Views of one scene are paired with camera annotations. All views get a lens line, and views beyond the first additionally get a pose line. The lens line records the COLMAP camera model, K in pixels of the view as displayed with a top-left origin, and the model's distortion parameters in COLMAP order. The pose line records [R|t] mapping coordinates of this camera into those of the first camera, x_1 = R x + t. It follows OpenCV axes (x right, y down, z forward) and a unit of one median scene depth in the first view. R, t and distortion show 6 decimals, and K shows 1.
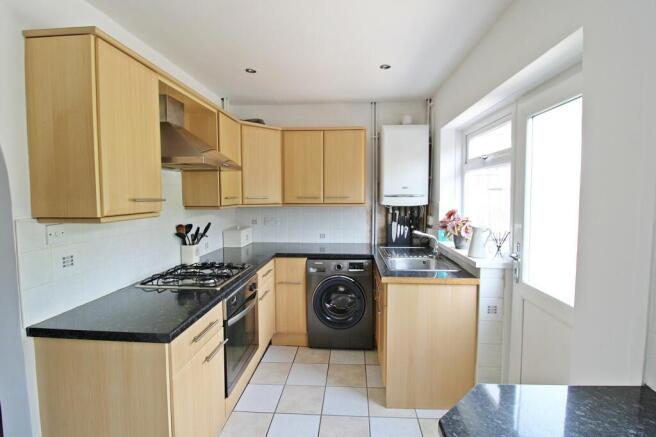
lens RADIAL K [[309.5, 0, 326.9], [0, 309.5, 215.2], [0, 0, 1]] dist [-0.016840, -0.000770]
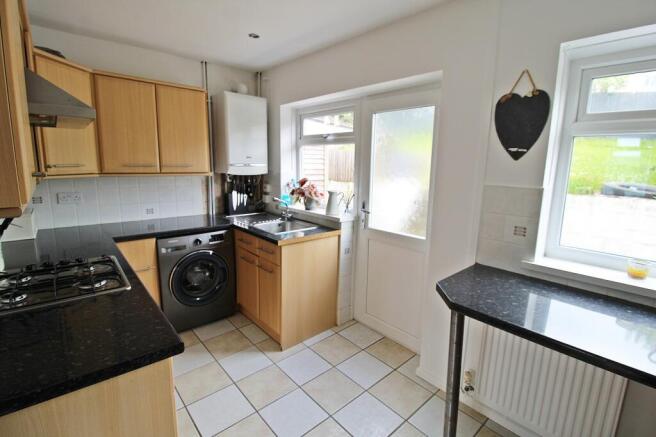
lens RADIAL K [[303.5, 0, 328.0], [0, 303.5, 218.5], [0, 0, 1]] dist [-0.021422, -0.000666]
pose [[0.692633, -0.108629, 0.713064, -0.324118], [0.022334, 0.991350, 0.129330, -0.011339], [-0.720945, -0.073653, 0.689068, 0.089528]]
